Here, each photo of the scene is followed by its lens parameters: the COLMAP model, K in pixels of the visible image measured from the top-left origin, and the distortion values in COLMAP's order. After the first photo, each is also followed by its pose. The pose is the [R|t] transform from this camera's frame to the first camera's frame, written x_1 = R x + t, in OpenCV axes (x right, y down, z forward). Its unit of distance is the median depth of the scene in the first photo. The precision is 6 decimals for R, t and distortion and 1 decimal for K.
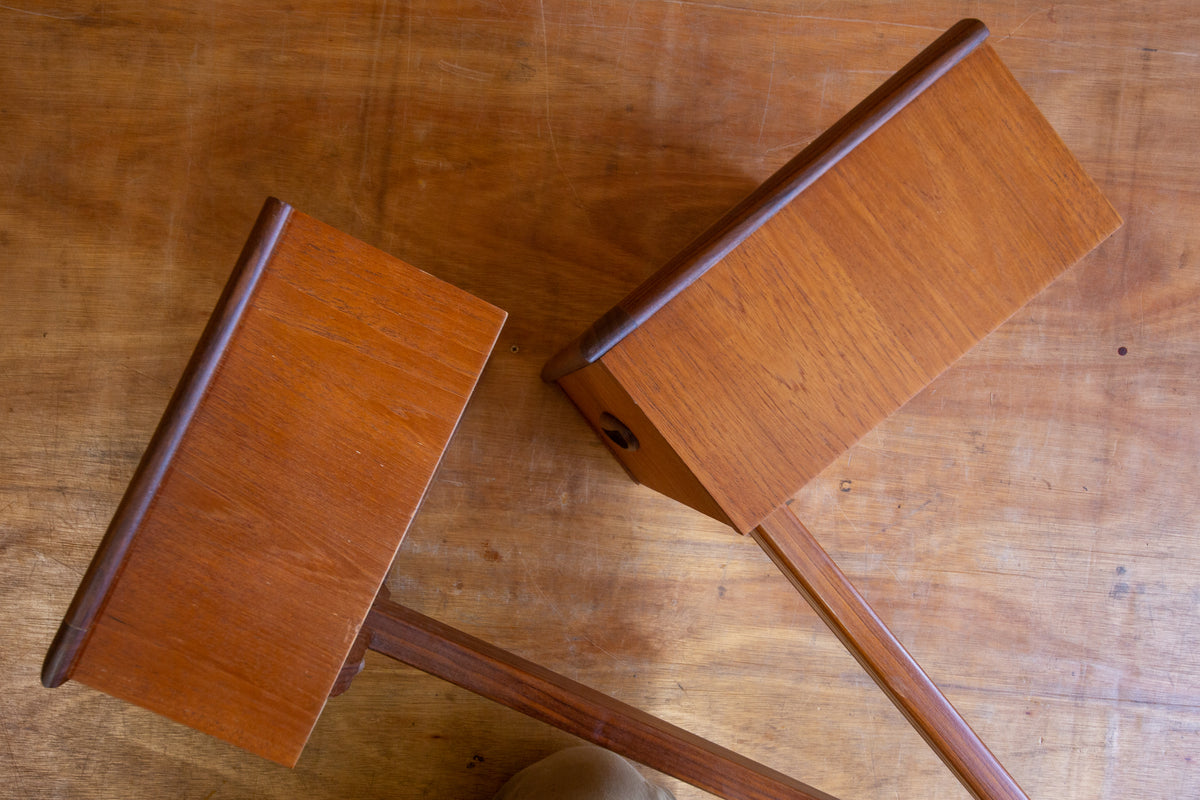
lens RADIAL K [[801.6, 0, 534.5], [0, 801.6, 440.9], [0, 0, 1]] dist [0.060768, -0.030870]
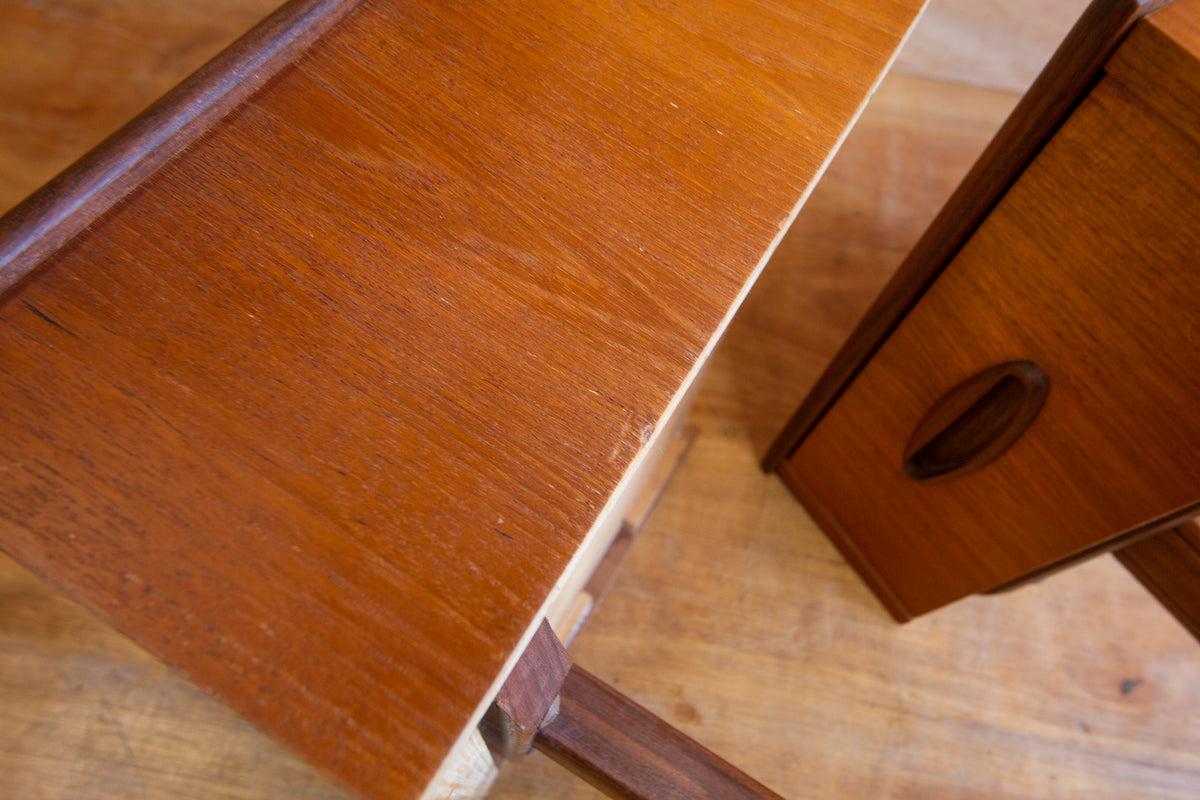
lens RADIAL K [[737.4, 0, 605.6], [0, 737.4, 415.5], [0, 0, 1]] dist [0.034641, -0.001391]
pose [[0.995101, 0.093766, -0.031336, -0.228871], [-0.097857, 0.889058, -0.447214, 0.384544], [-0.014074, 0.448089, 0.893878, 0.684942]]
